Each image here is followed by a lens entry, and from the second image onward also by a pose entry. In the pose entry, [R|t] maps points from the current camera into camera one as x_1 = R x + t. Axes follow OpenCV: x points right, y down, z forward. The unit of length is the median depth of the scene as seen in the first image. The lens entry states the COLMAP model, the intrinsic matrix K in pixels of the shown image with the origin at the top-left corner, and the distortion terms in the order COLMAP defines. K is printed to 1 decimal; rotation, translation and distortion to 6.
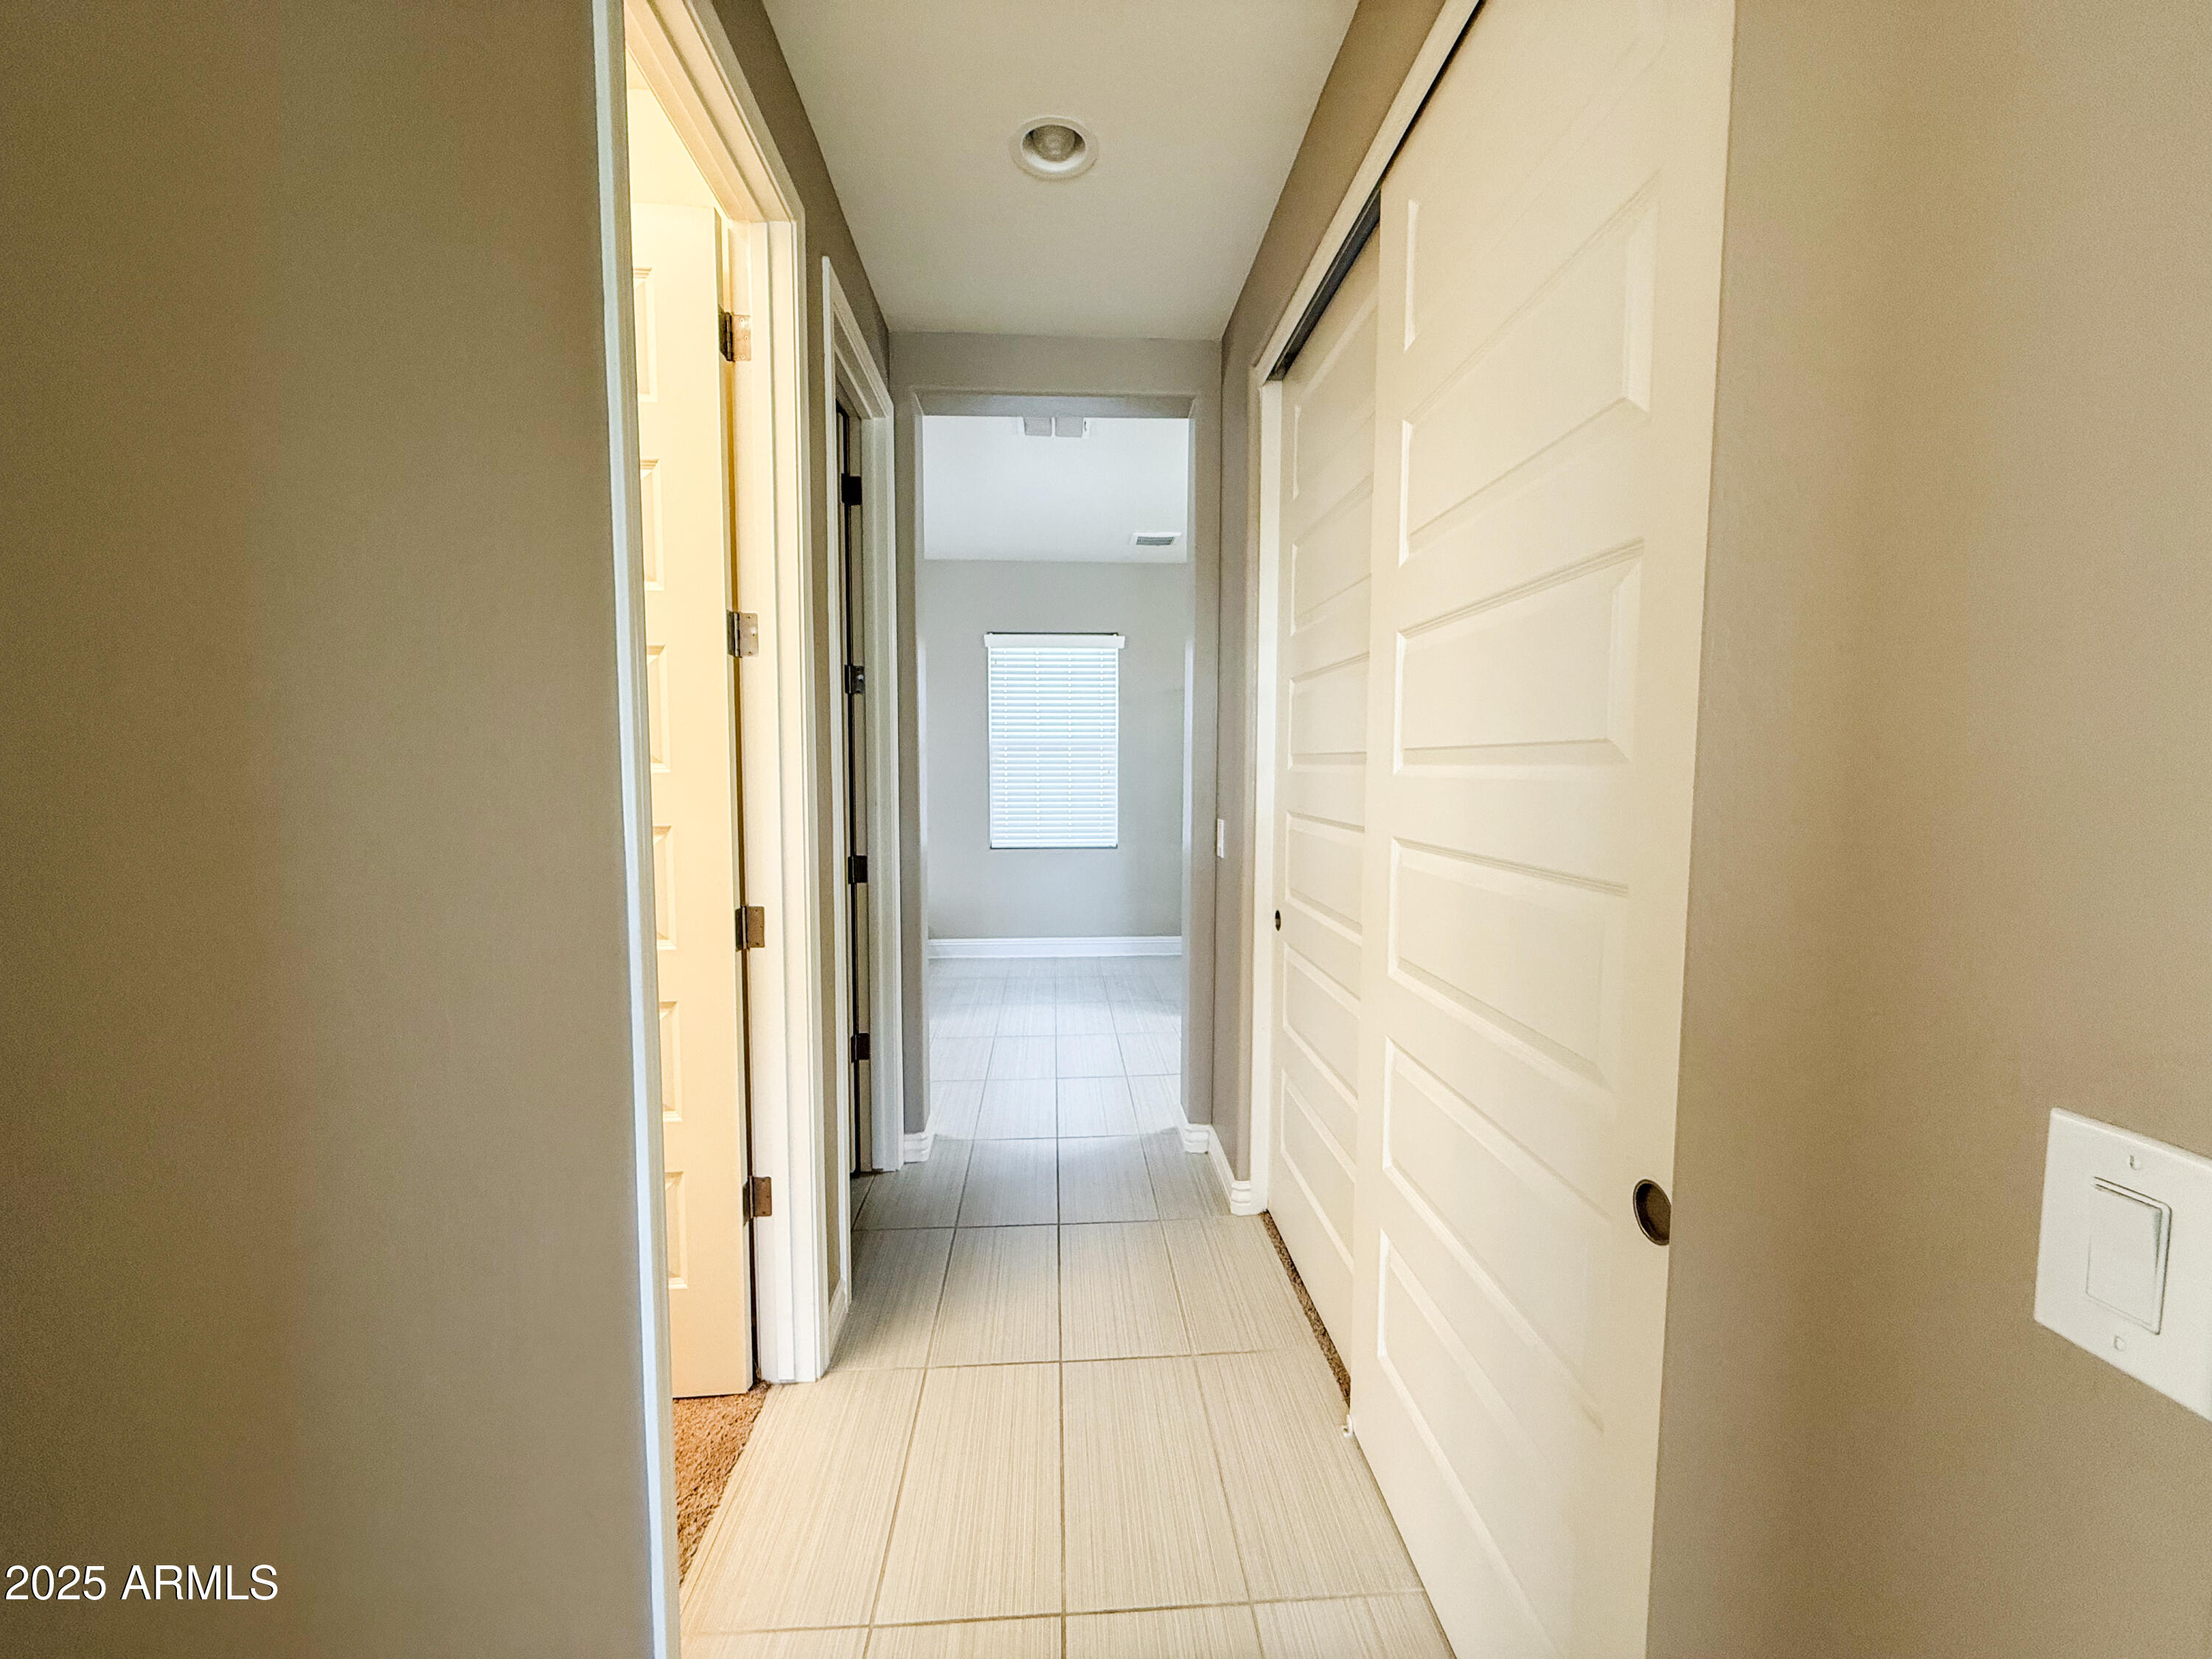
lens RADIAL K [[884.9, 0, 1104.8], [0, 884.9, 826.2], [0, 0, 1]] dist [0.000089, -0.000072]
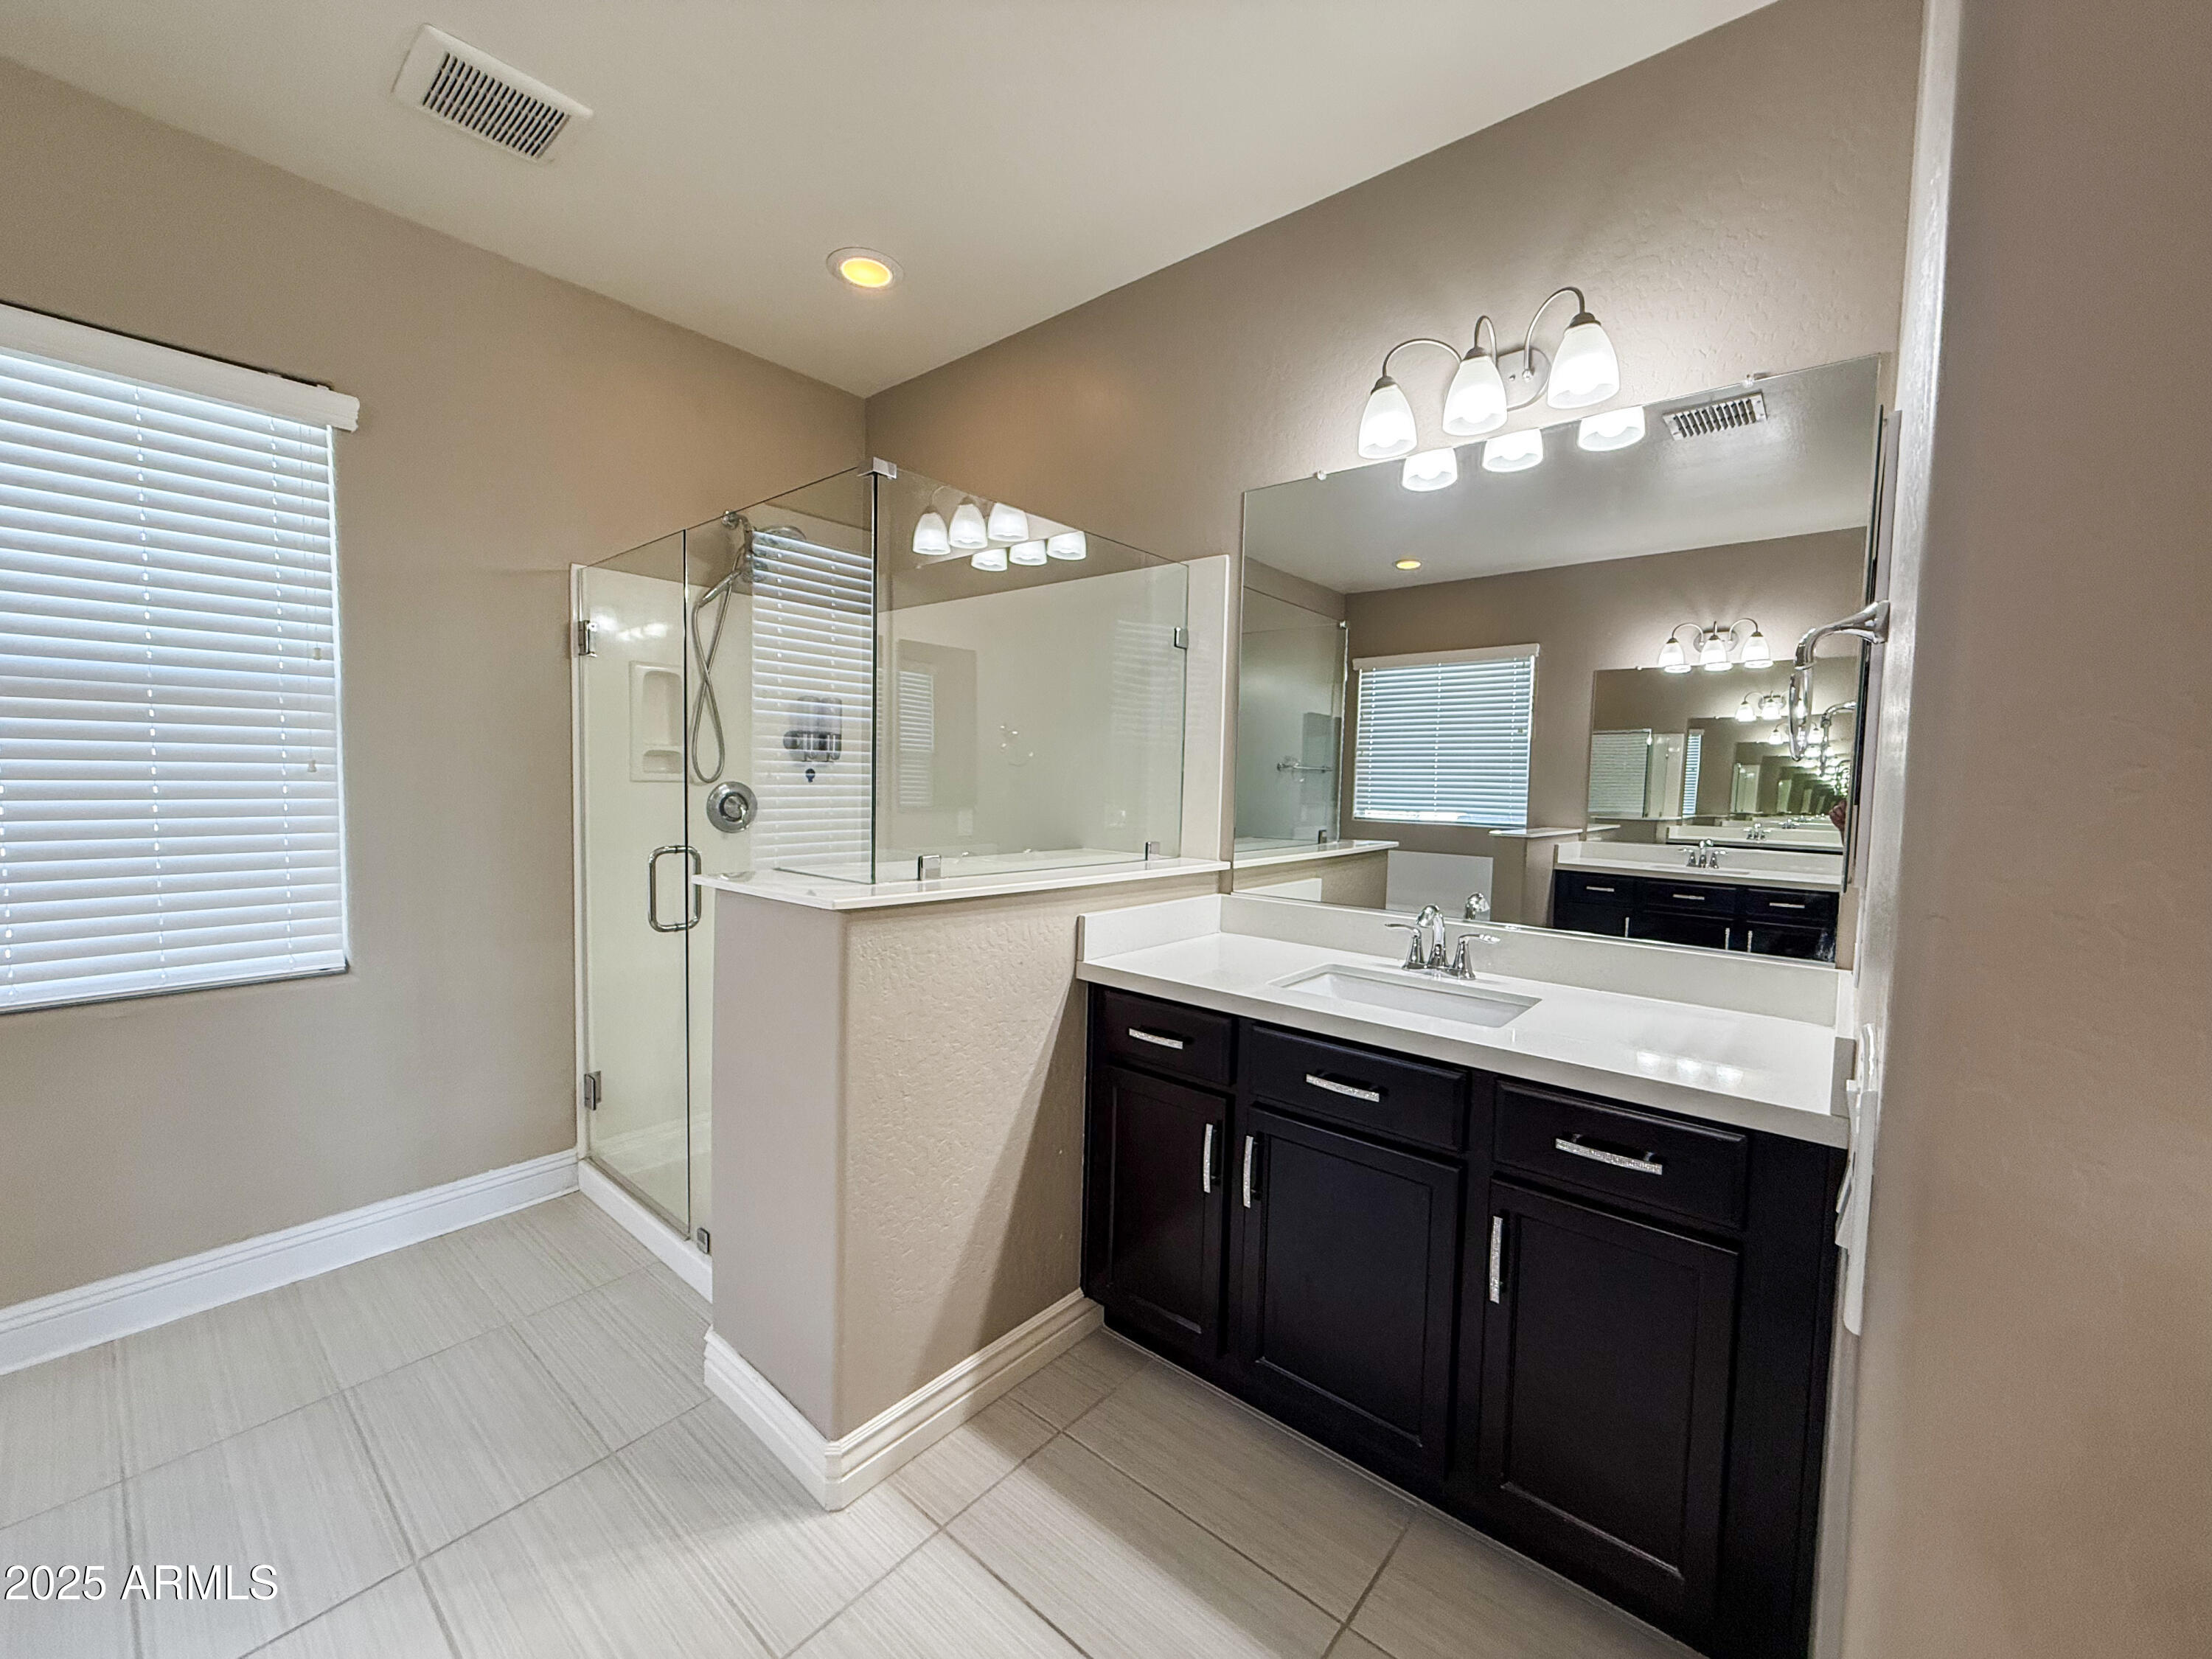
lens RADIAL K [[879.4, 0, 1106.0], [0, 879.4, 829.5], [0, 0, 1]] dist [0.000558, 0.000265]
pose [[0.689733, -0.032420, 0.723338, -0.032937], [0.037847, 0.999246, 0.008697, -0.026941], [-0.723074, 0.021378, 0.690440, 0.519739]]
